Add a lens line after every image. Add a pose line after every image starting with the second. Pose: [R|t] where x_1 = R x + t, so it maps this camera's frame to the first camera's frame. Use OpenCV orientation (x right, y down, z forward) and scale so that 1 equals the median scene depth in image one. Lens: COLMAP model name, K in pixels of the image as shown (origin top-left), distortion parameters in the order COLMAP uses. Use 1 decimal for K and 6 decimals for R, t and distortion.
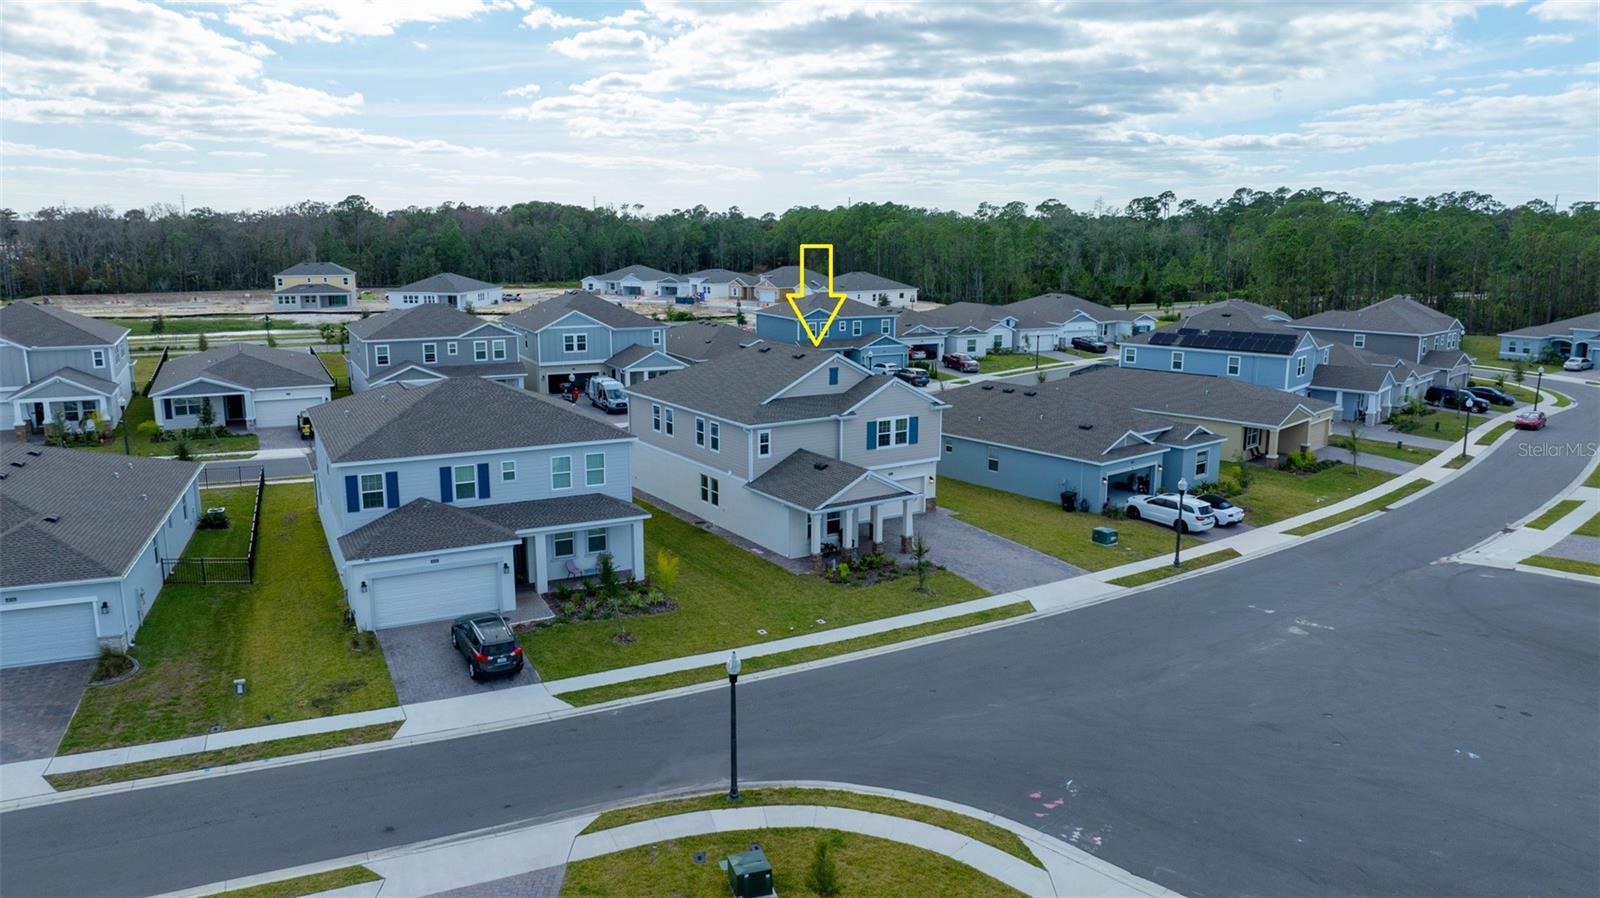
lens RADIAL K [[1121.8, 0, 804.7], [0, 1121.8, 456.4], [0, 0, 1]] dist [-0.019183, -0.006091]
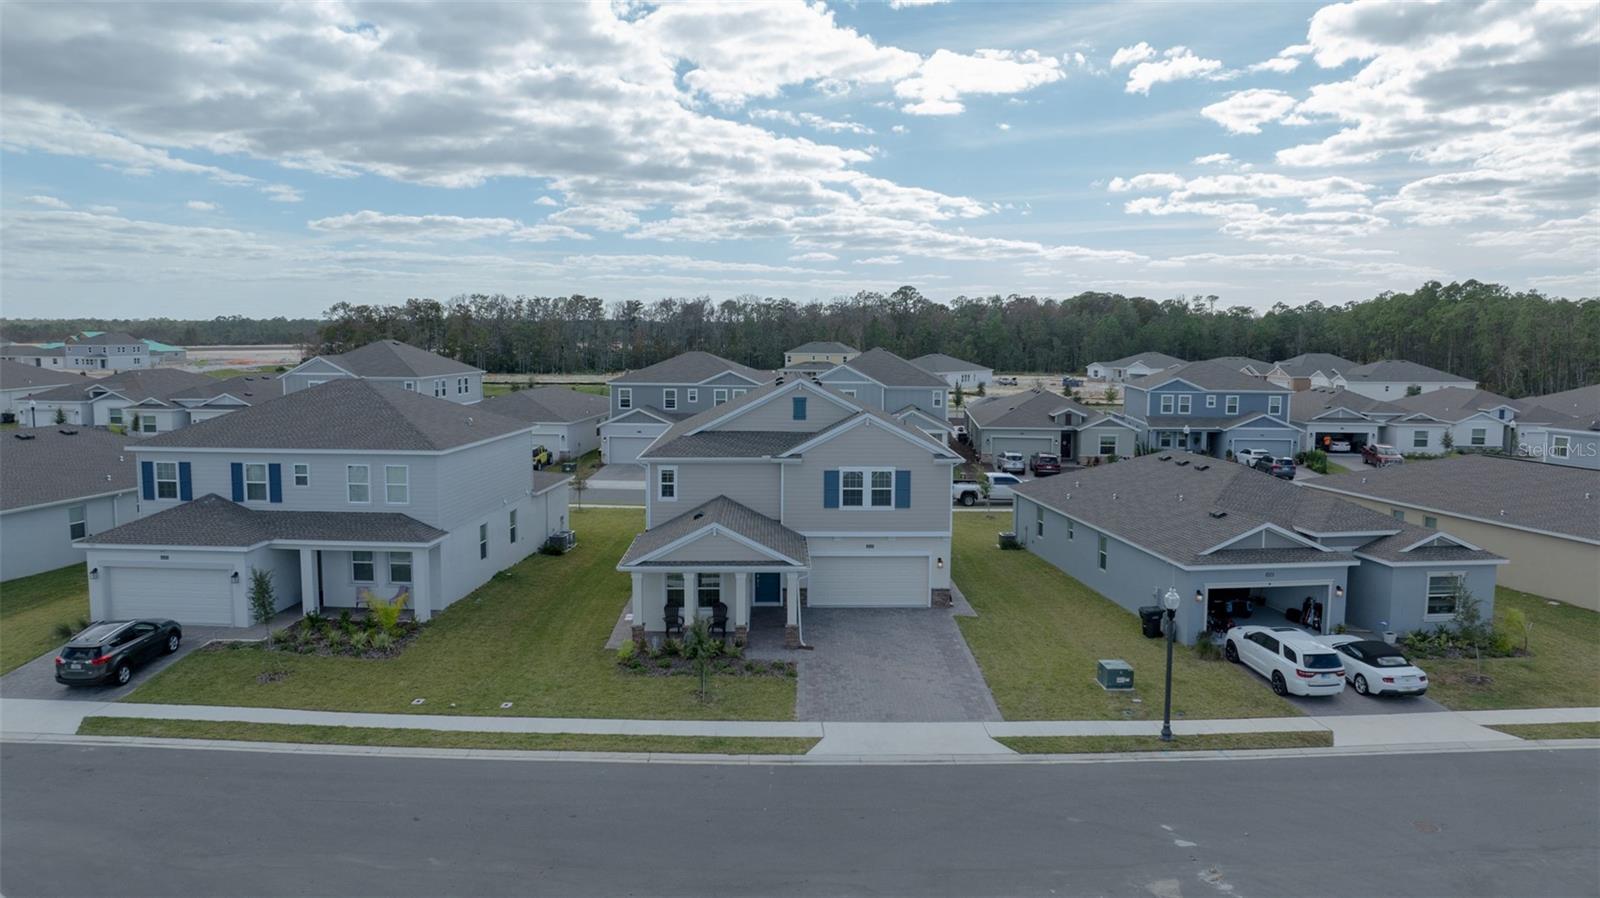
lens RADIAL K [[1121.8, 0, 802.0], [0, 1121.8, 437.3], [0, 0, 1]] dist [-0.019183, -0.006091]
pose [[0.847649, 0.051998, -0.528003, 0.438177], [-0.109012, 0.991022, -0.077410, 0.006944], [0.519238, 0.123175, 0.845707, 0.359094]]
